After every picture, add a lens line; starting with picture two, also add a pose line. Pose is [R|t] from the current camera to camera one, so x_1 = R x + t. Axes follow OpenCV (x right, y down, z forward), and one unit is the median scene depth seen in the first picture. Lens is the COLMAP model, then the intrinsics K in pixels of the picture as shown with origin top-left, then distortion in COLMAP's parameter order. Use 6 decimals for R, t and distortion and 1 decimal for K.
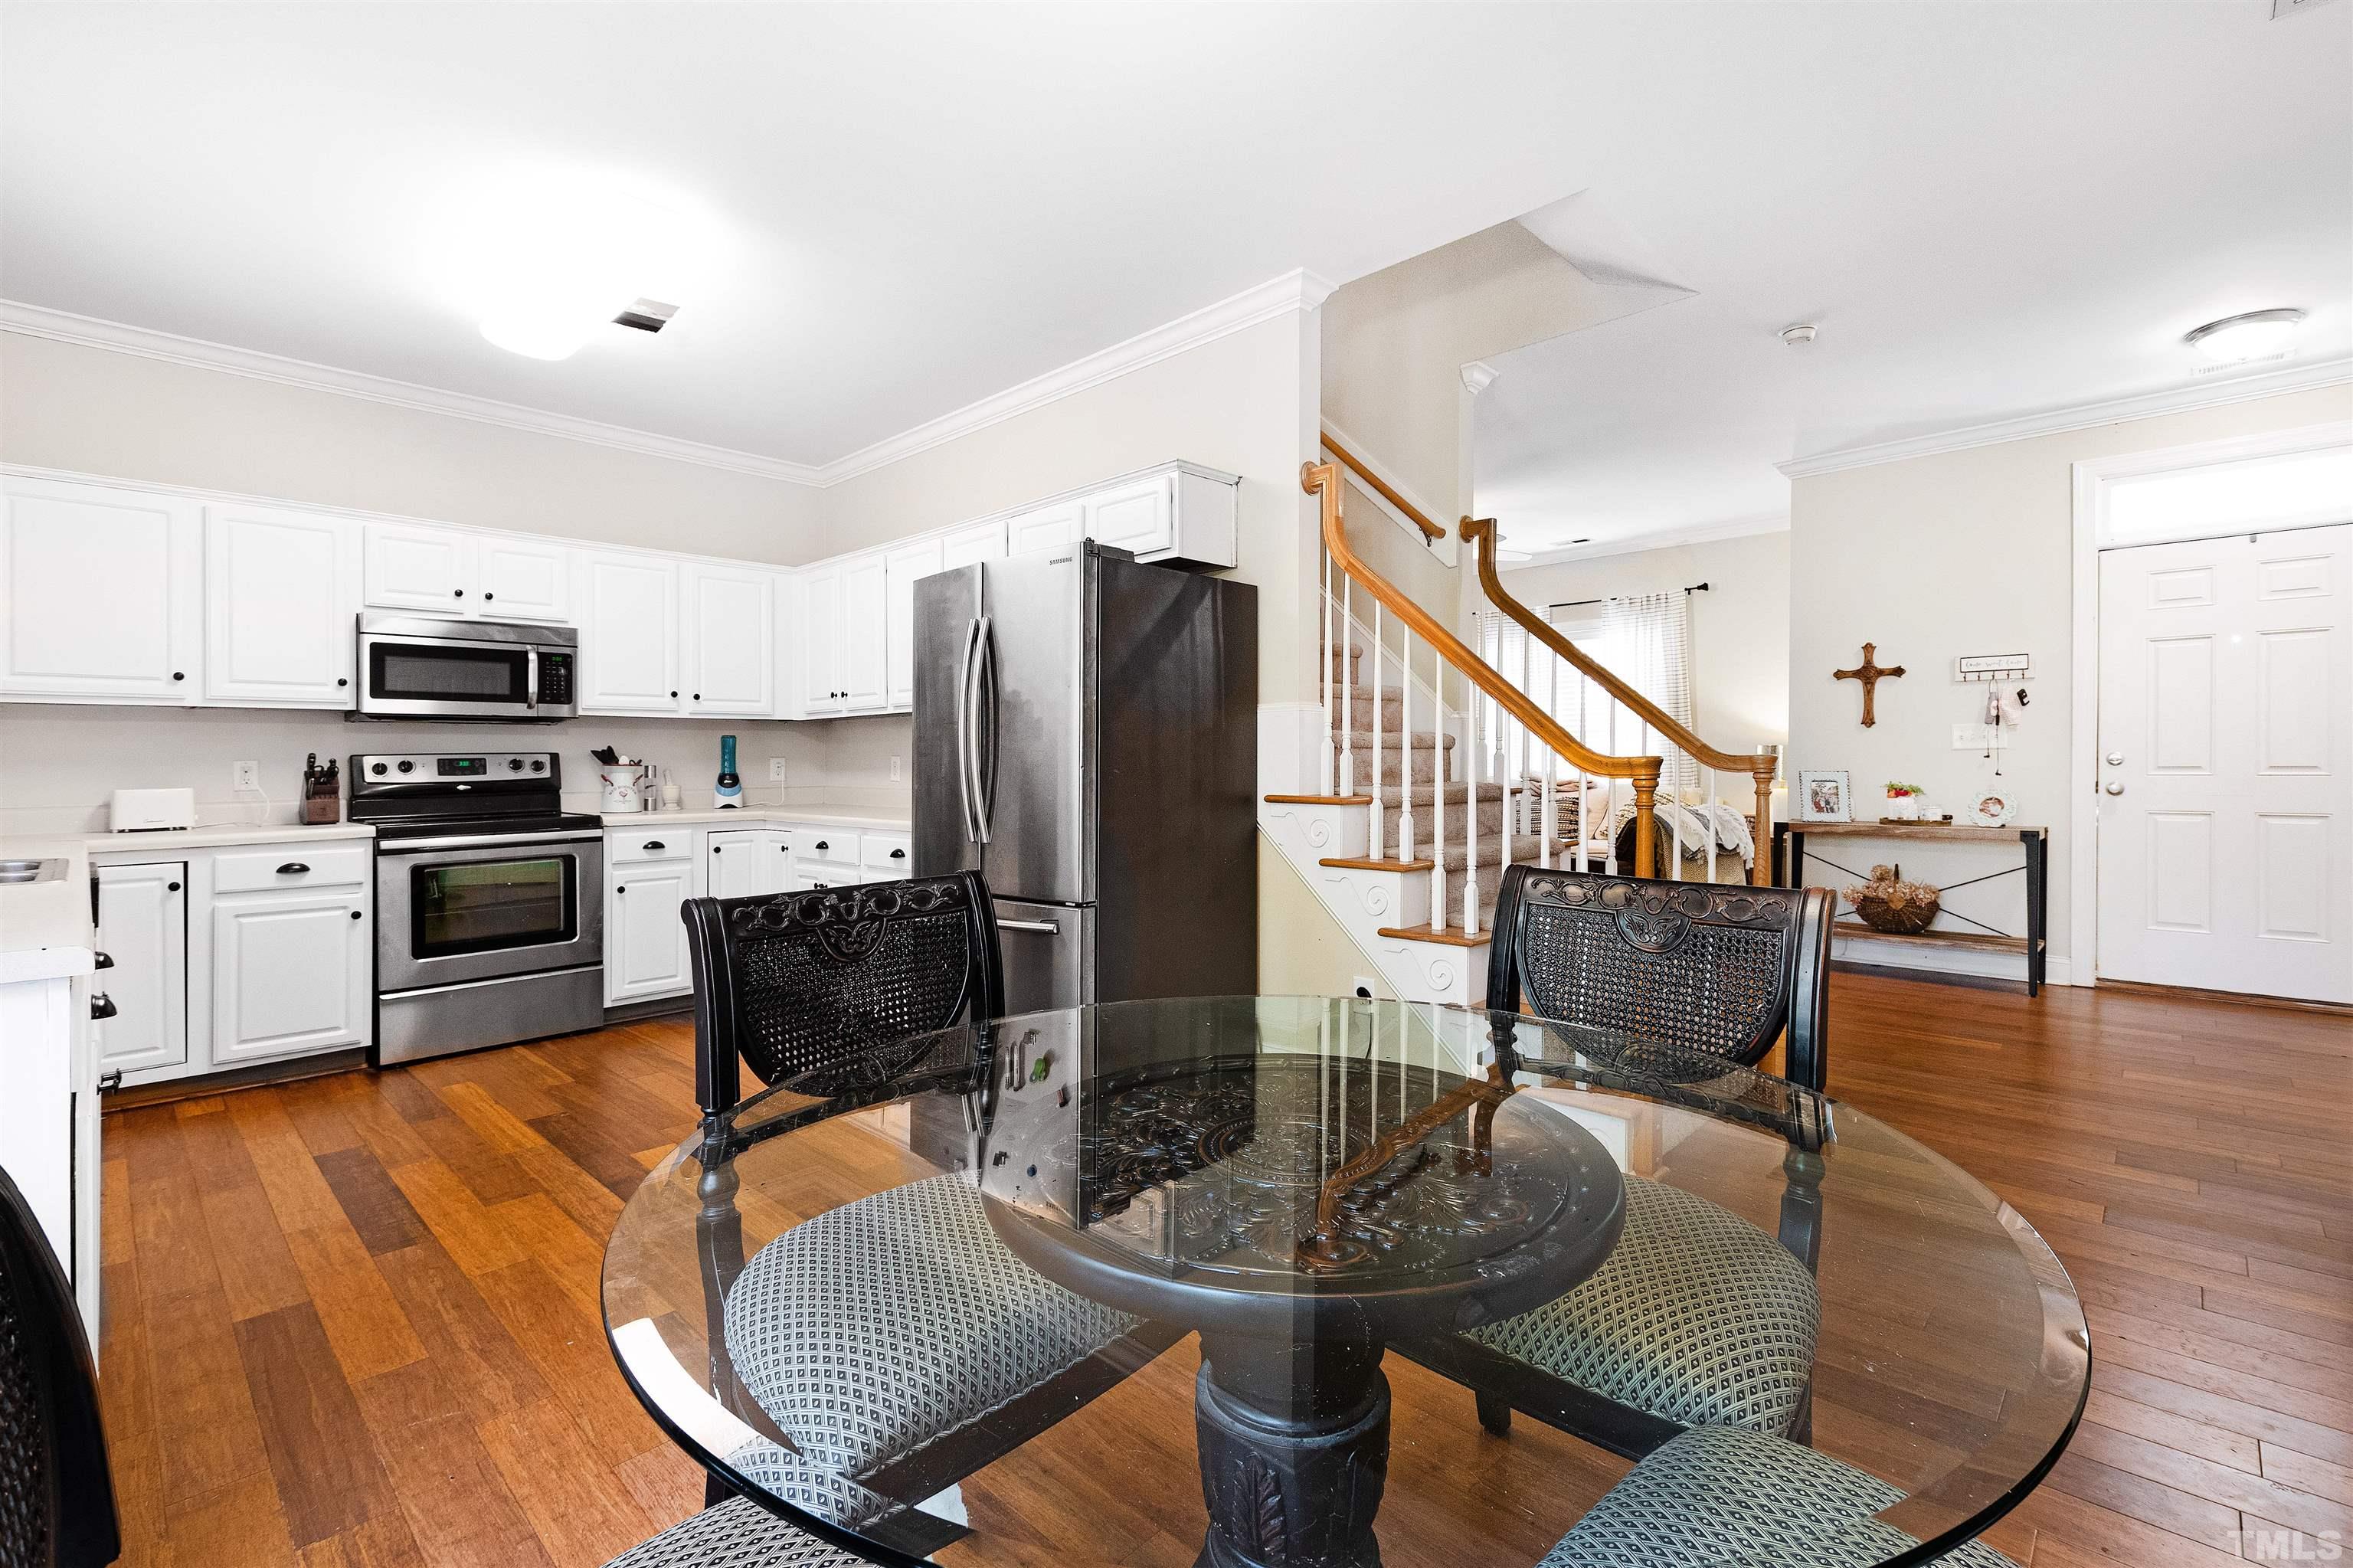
lens RADIAL K [[1031.0, 0, 1141.9], [0, 1031.0, 749.5], [0, 0, 1]] dist [0.007958, -0.004035]
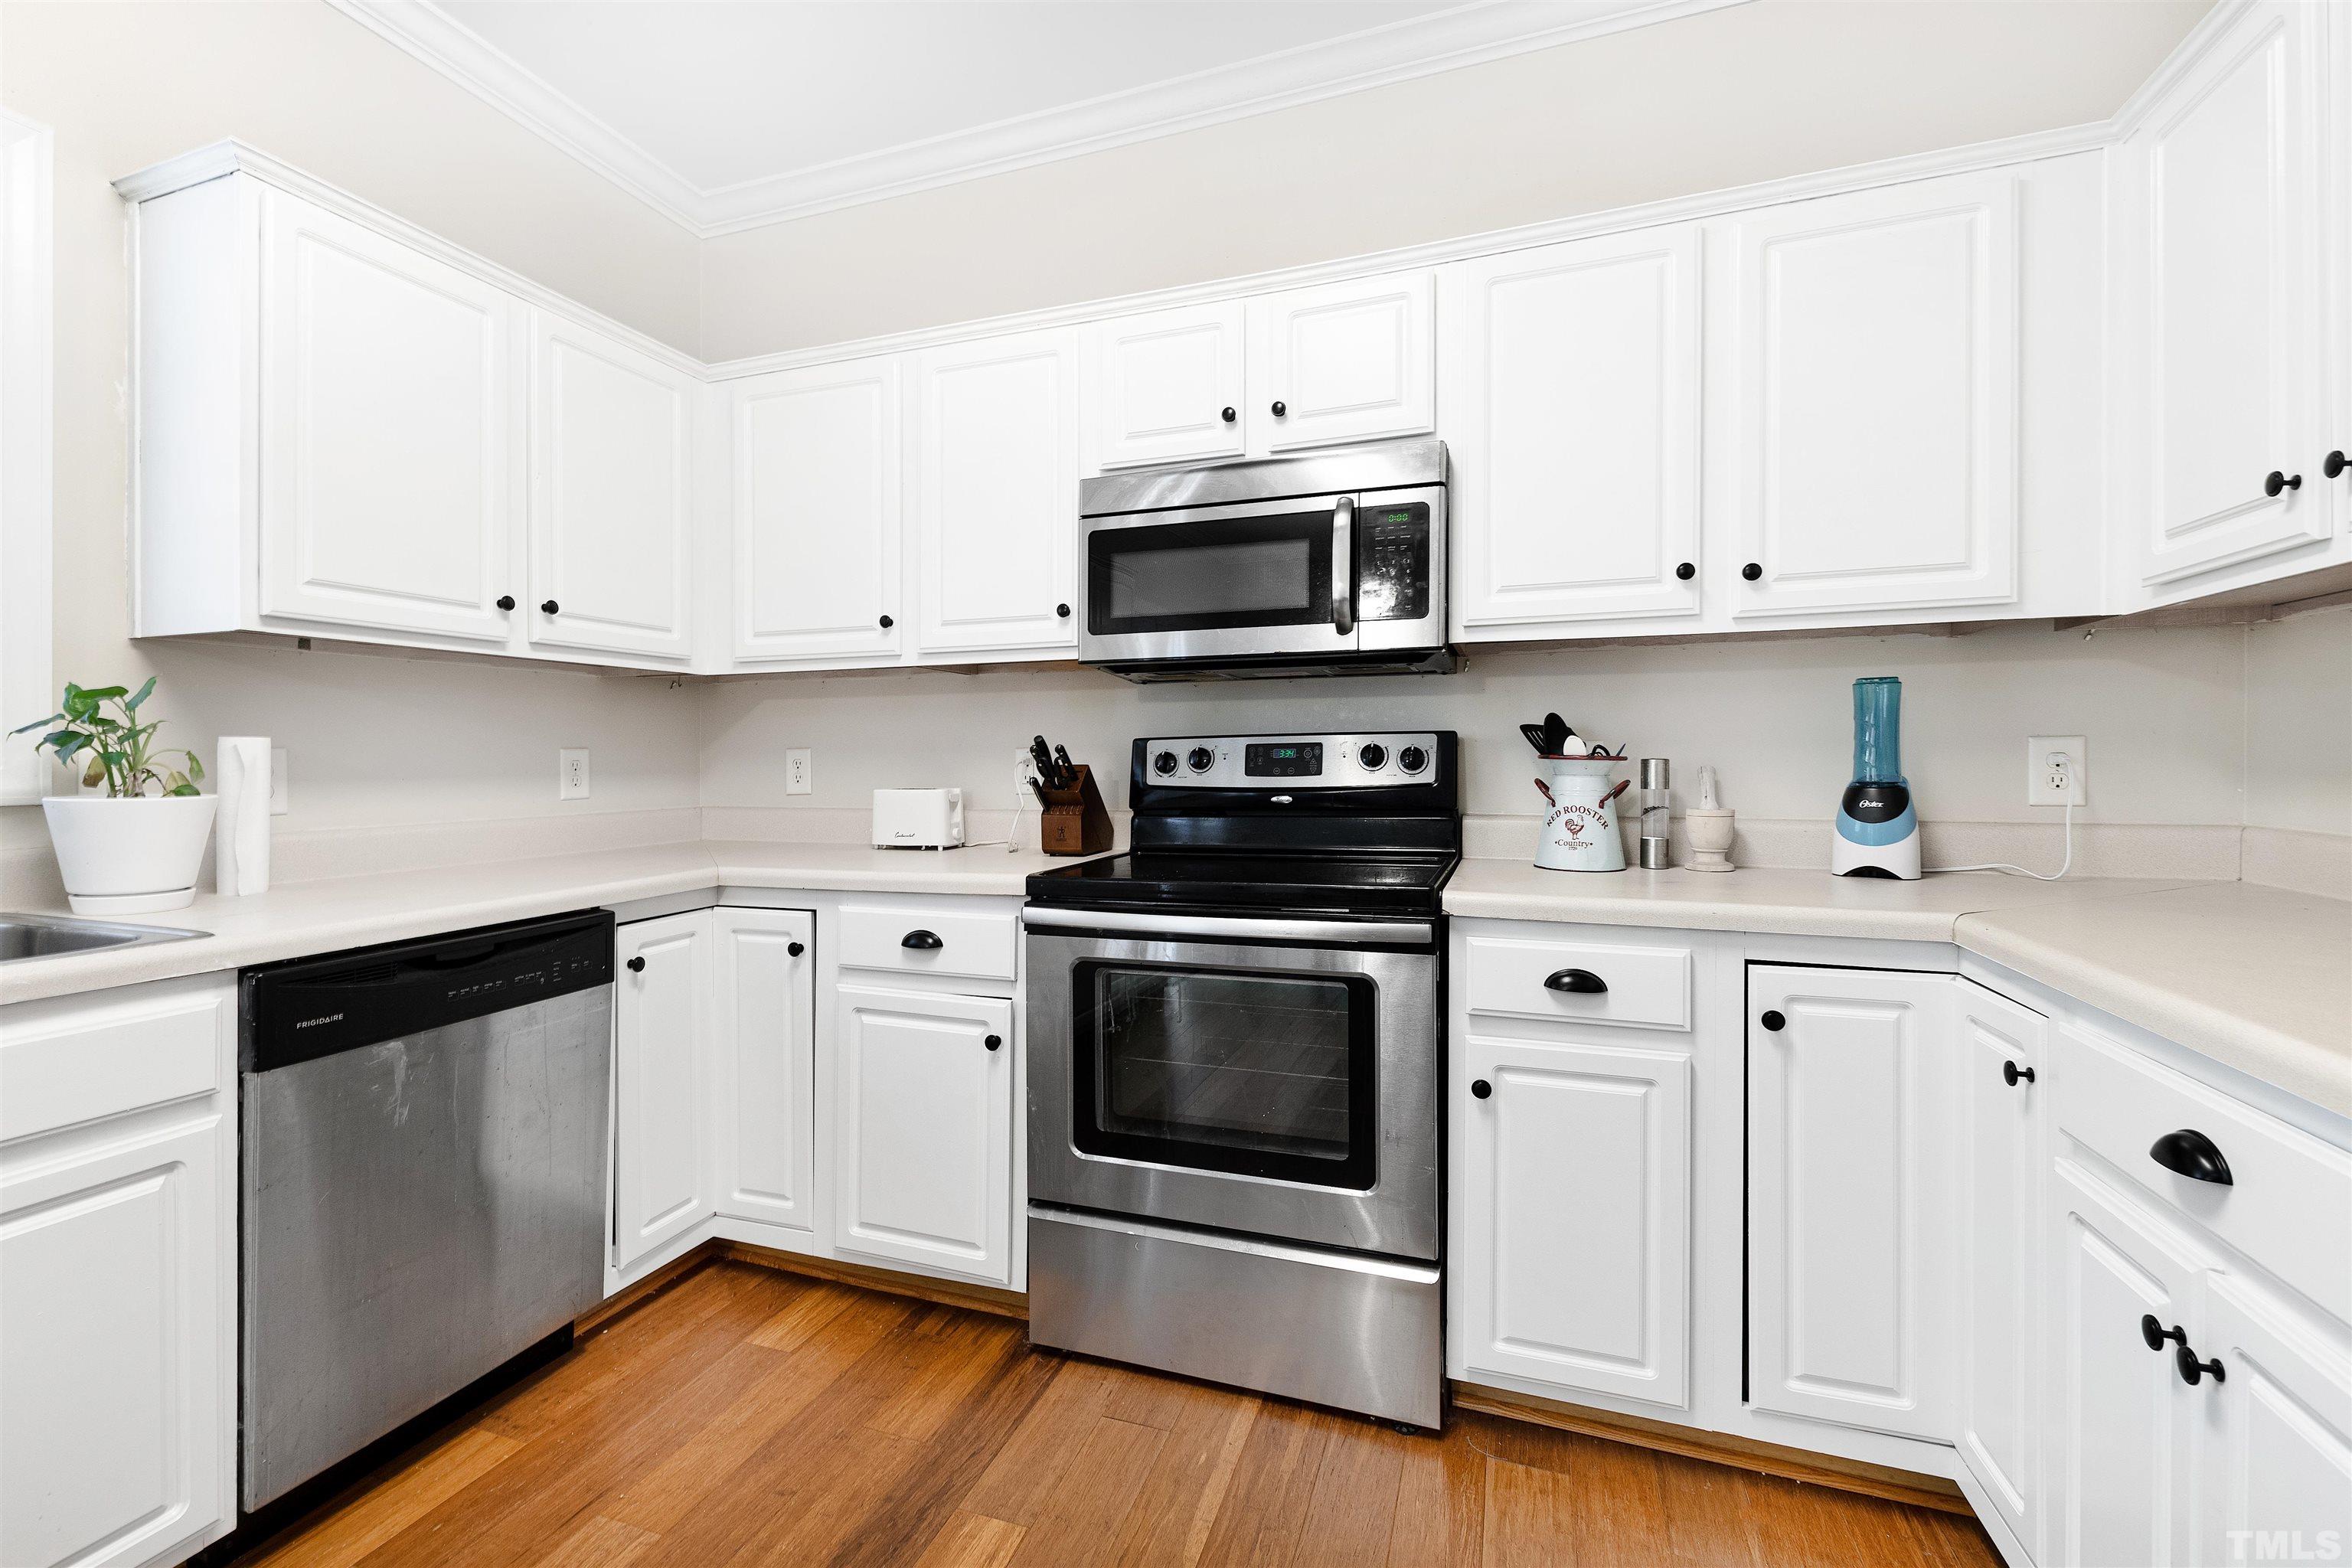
lens RADIAL K [[1030.6, 0, 1155.9], [0, 1030.6, 763.0], [0, 0, 1]] dist [0.007958, -0.004035]
pose [[0.442267, 0.010164, -0.896826, -0.233090], [0.011933, 0.999781, 0.017216, 0.009287], [0.896804, -0.018316, 0.442048, 0.769001]]
